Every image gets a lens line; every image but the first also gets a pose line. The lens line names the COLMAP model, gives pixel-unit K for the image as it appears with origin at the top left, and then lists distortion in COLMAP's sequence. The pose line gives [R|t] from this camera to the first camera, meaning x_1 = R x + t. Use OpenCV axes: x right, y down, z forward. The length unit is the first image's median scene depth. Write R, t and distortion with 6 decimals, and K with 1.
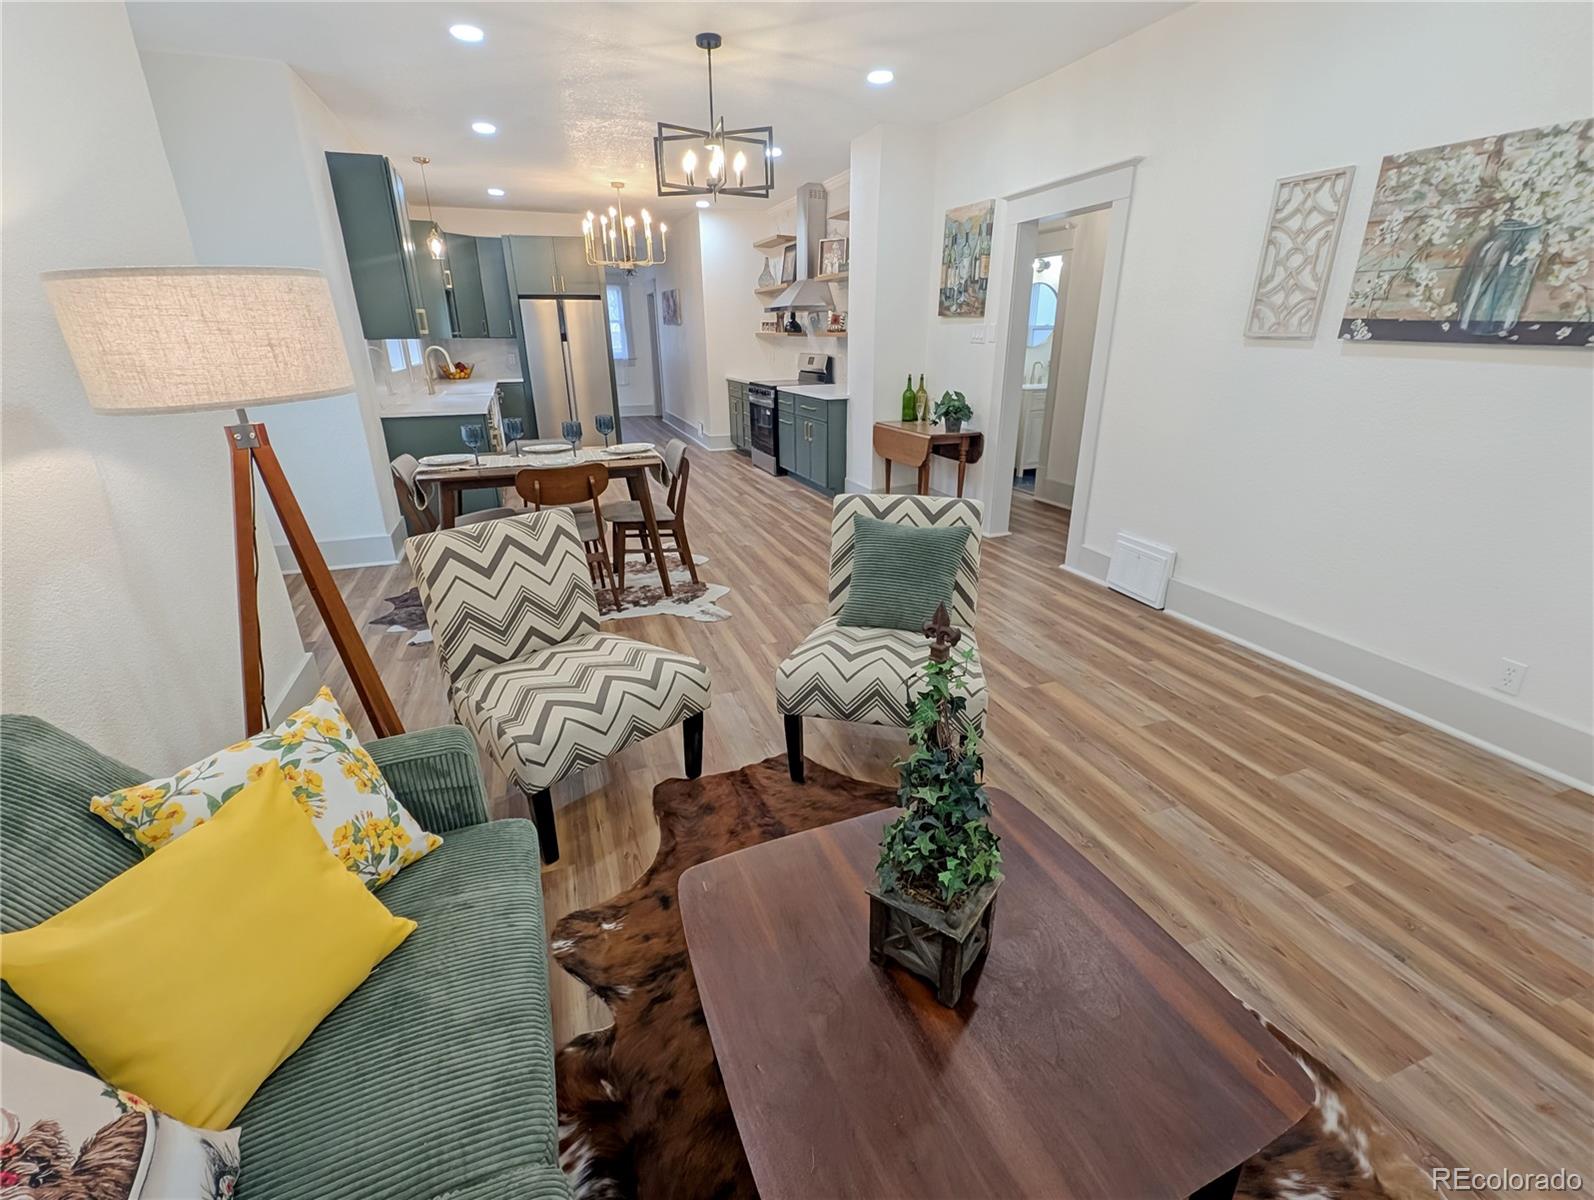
lens RADIAL K [[696.0, 0, 794.6], [0, 696.0, 594.8], [0, 0, 1]] dist [-0.000954, -0.001137]
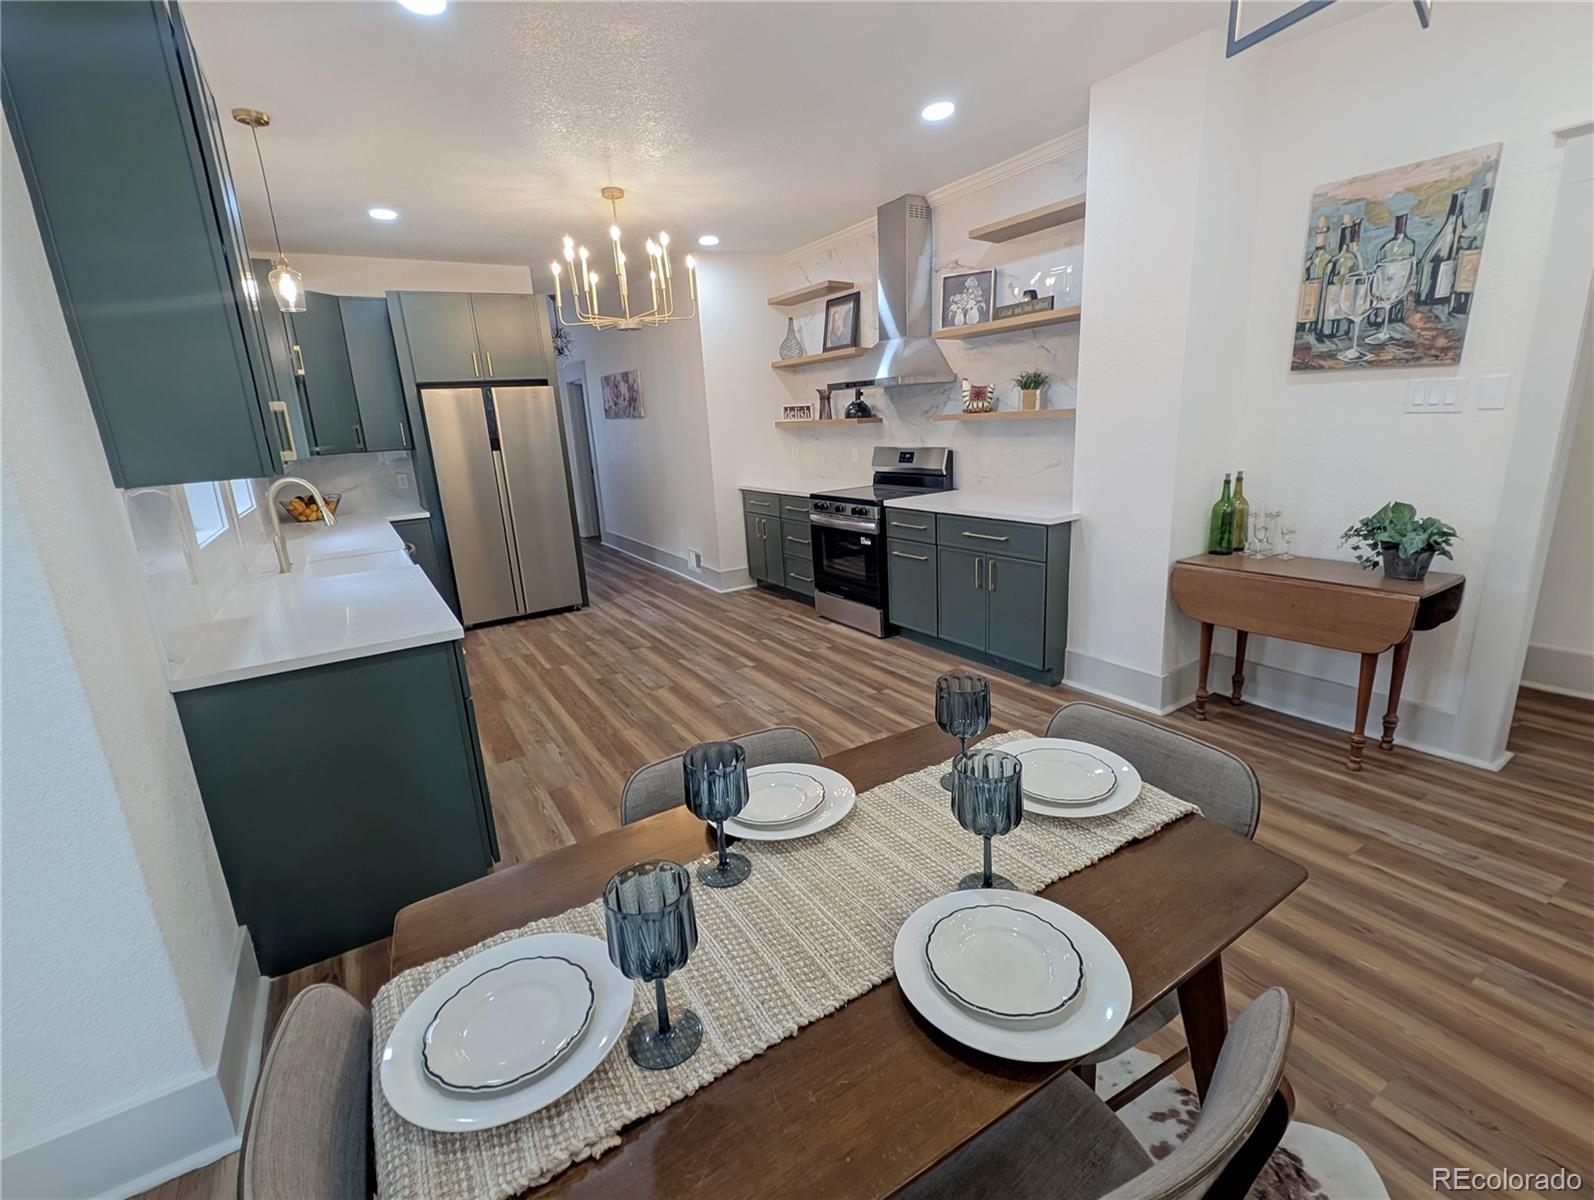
lens RADIAL K [[717.8, 0, 788.7], [0, 717.8, 592.8], [0, 0, 1]] dist [0.000256, -0.001525]
pose [[0.979710, -0.095796, 0.176043, -0.325800], [0.116800, 0.986695, -0.113092, -0.217569], [-0.162867, 0.131359, 0.977865, 0.553019]]
